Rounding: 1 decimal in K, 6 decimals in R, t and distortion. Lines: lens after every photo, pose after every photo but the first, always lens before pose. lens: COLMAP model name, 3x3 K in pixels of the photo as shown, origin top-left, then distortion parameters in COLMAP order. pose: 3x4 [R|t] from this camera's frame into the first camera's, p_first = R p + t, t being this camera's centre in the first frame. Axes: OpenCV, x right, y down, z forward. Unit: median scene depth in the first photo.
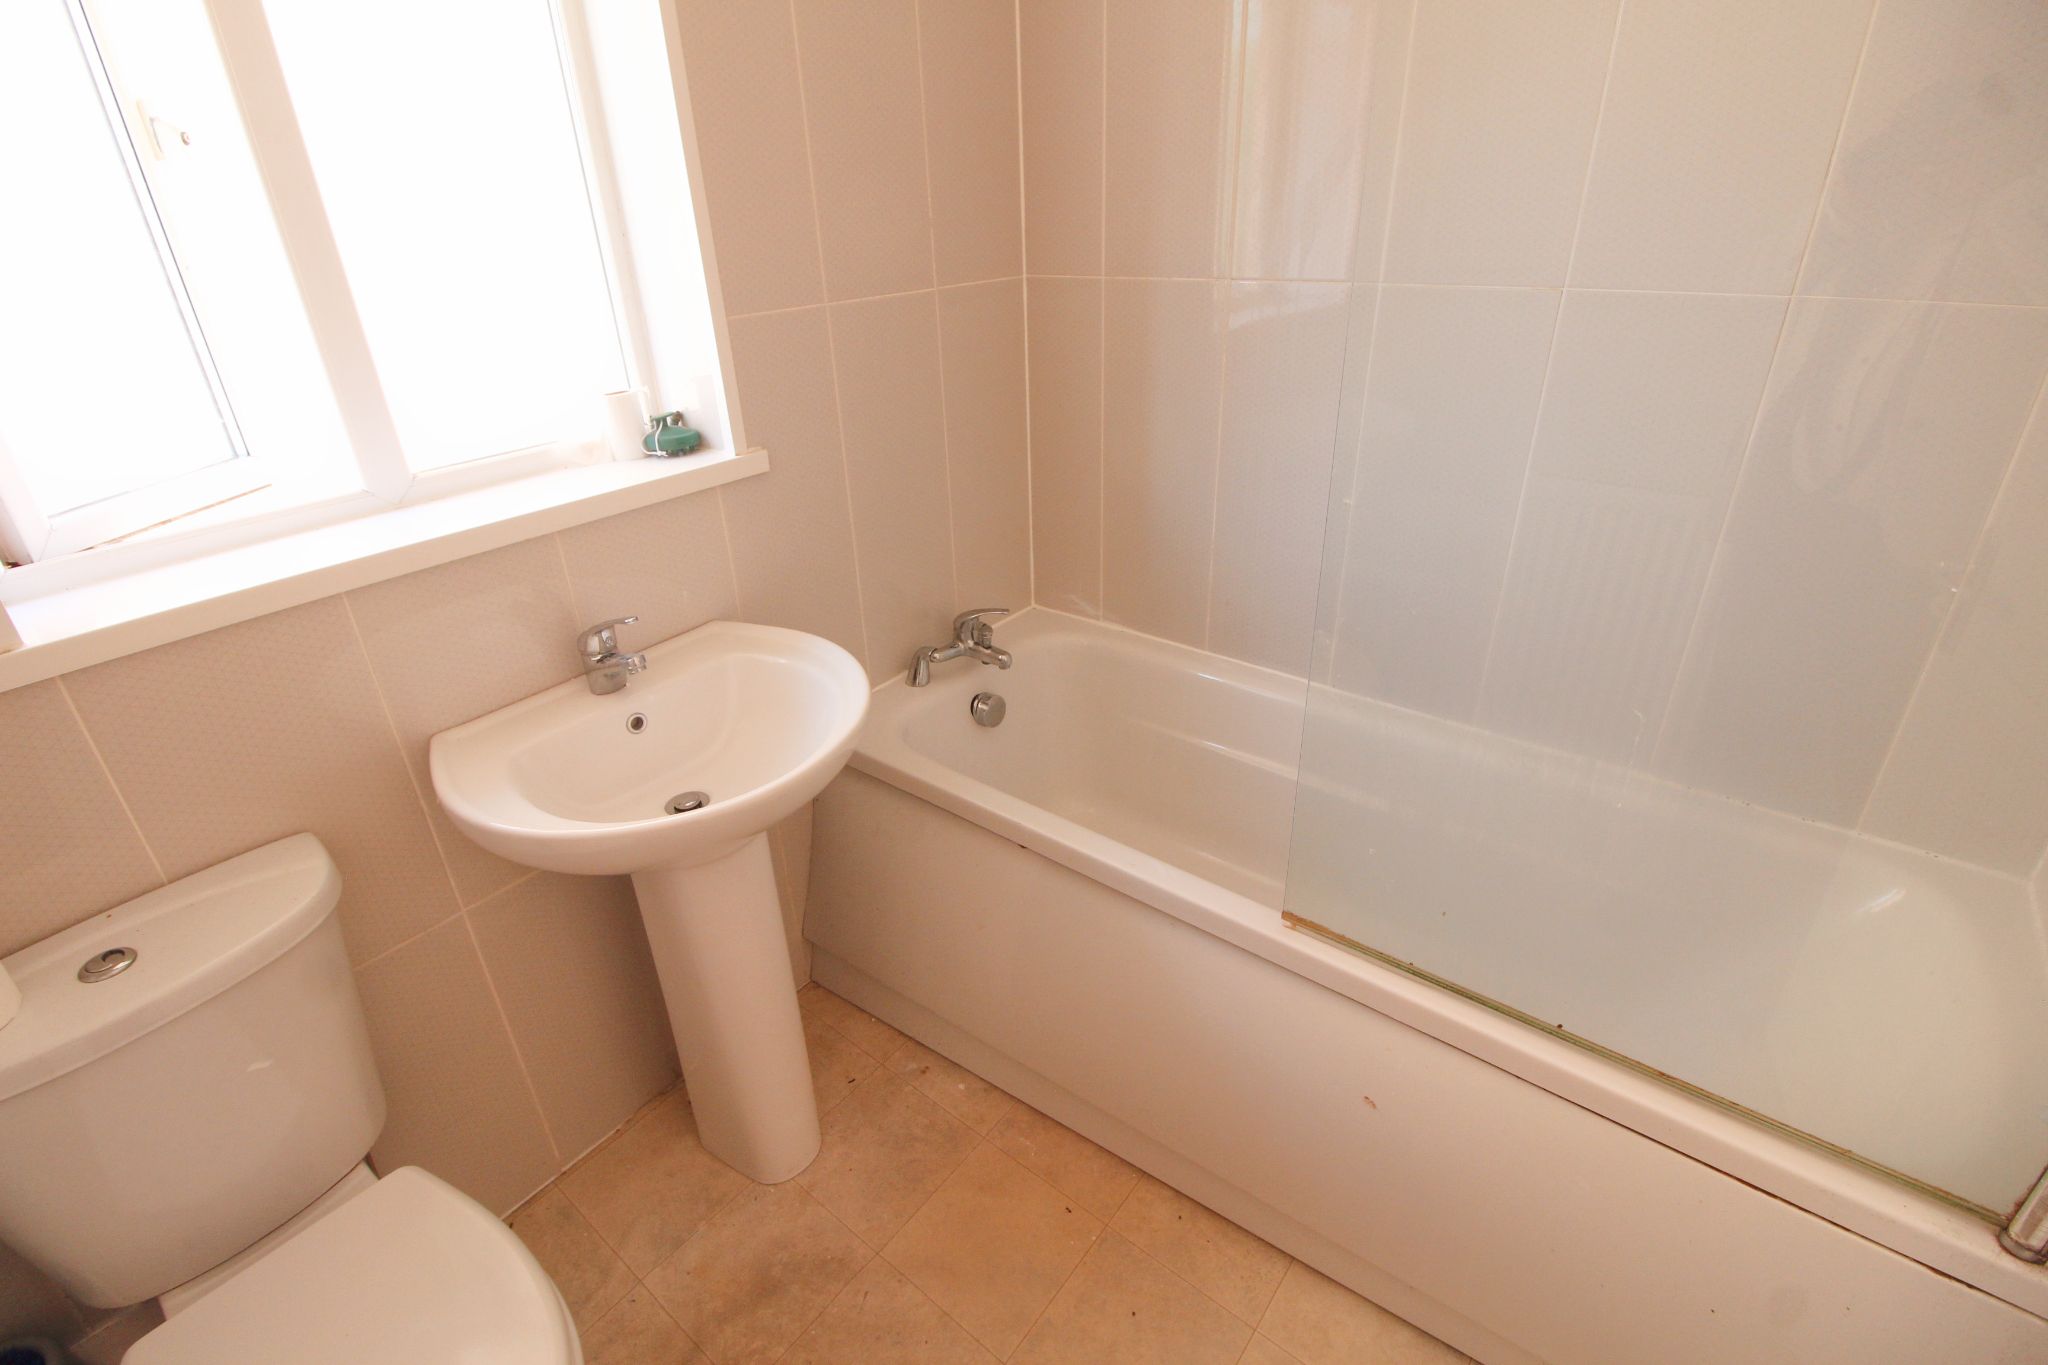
lens RADIAL K [[945.3, 0, 1010.7], [0, 945.3, 667.4], [0, 0, 1]] dist [0.001266, -0.013184]
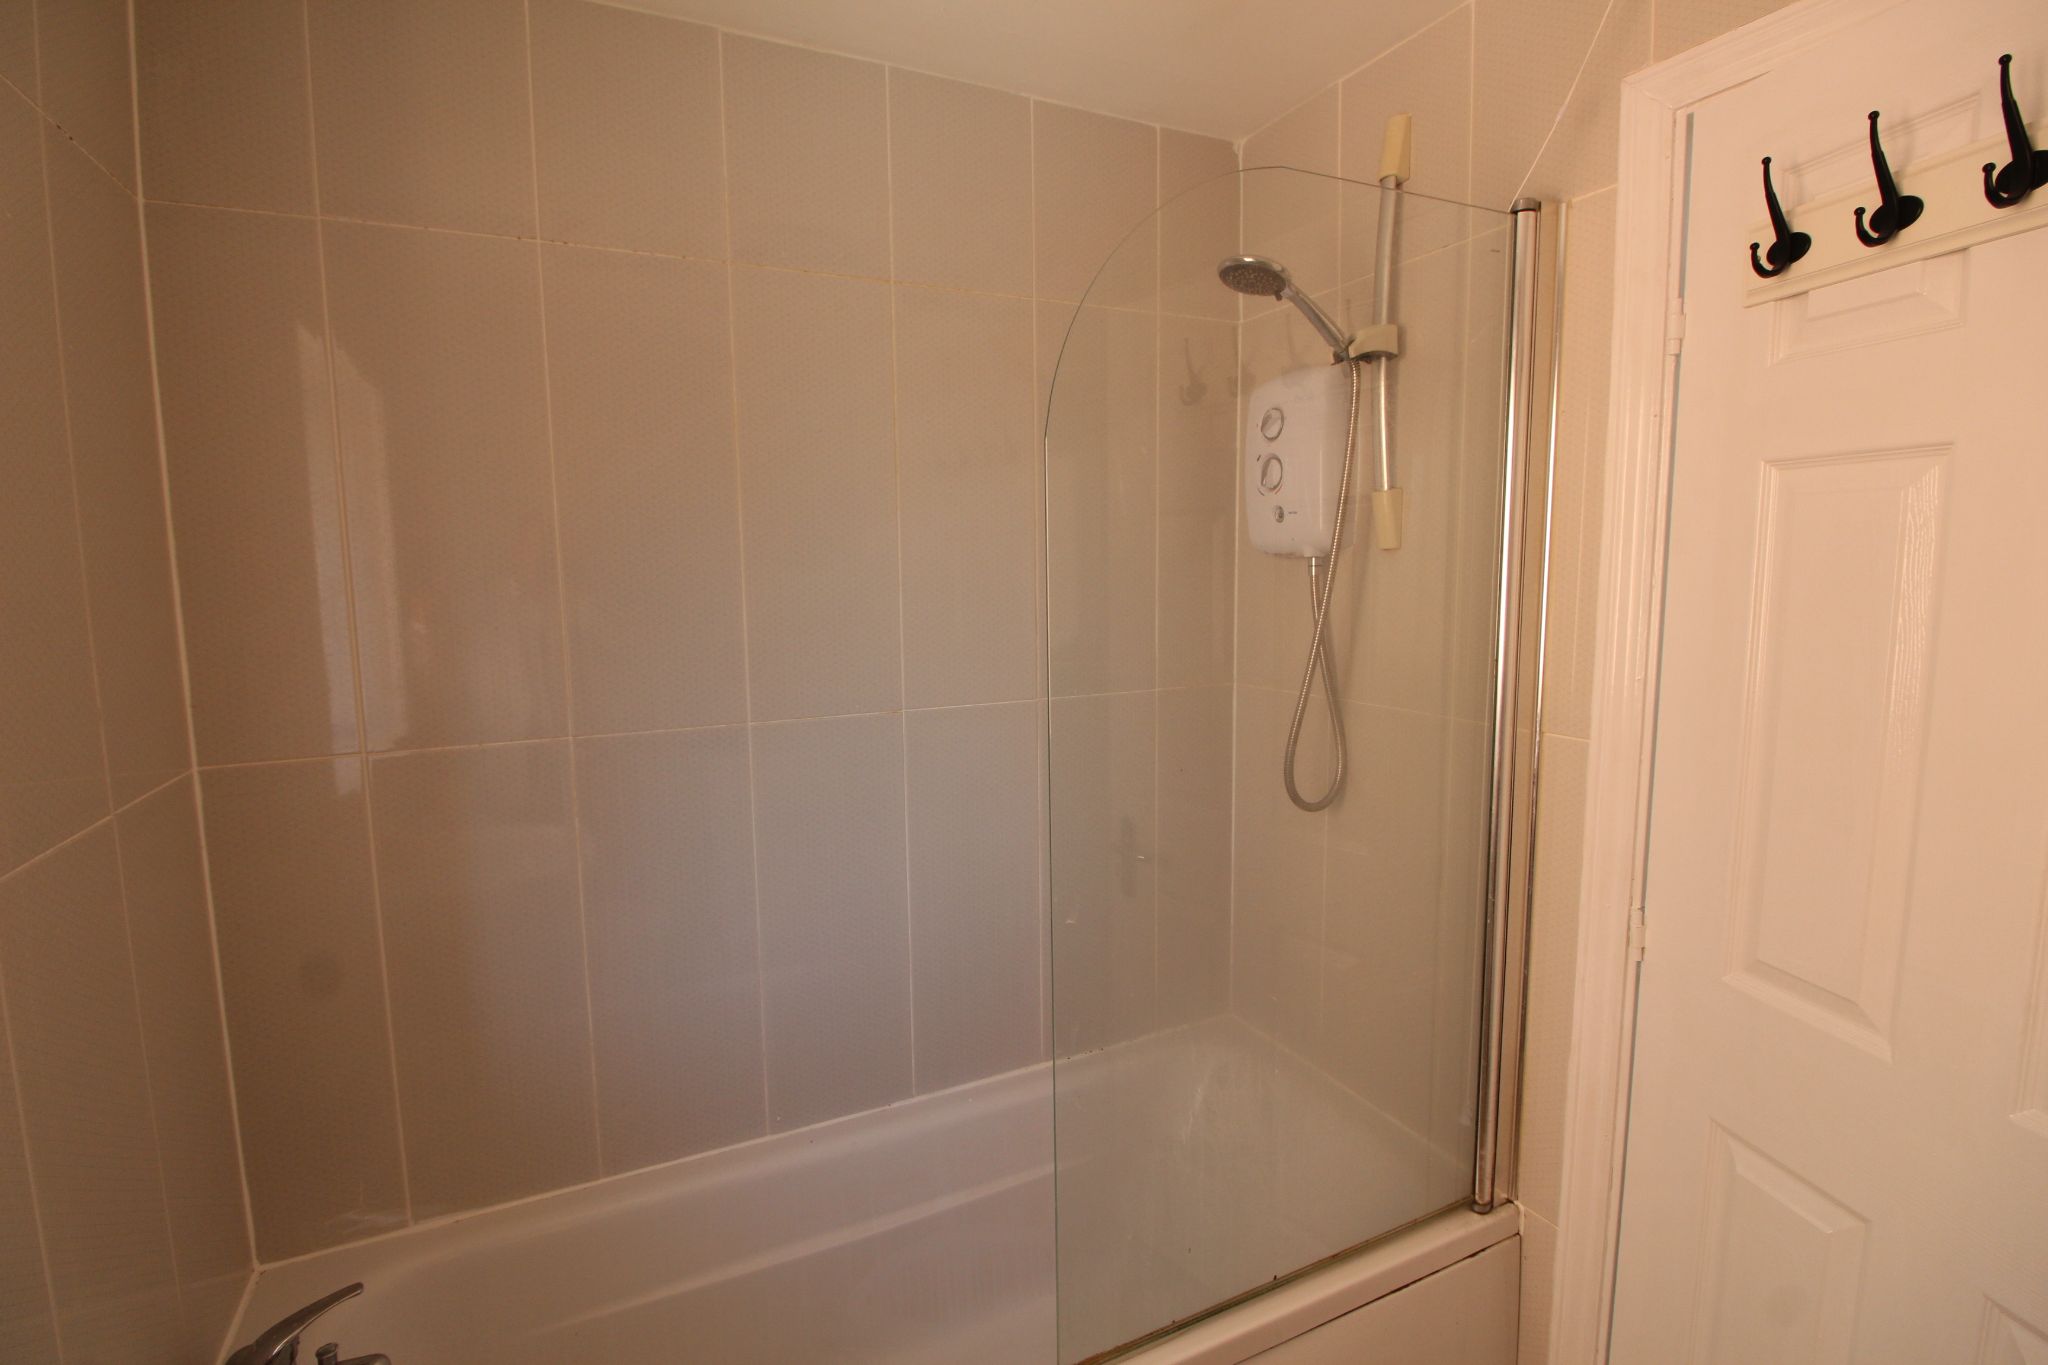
lens RADIAL K [[945.3, 0, 1010.7], [0, 945.3, 667.4], [0, 0, 1]] dist [0.001266, -0.013184]
pose [[0.435534, -0.064972, 0.897825, -0.318511], [0.405590, 0.904577, -0.131290, -0.161867], [-0.803621, 0.421330, 0.420326, 0.237986]]
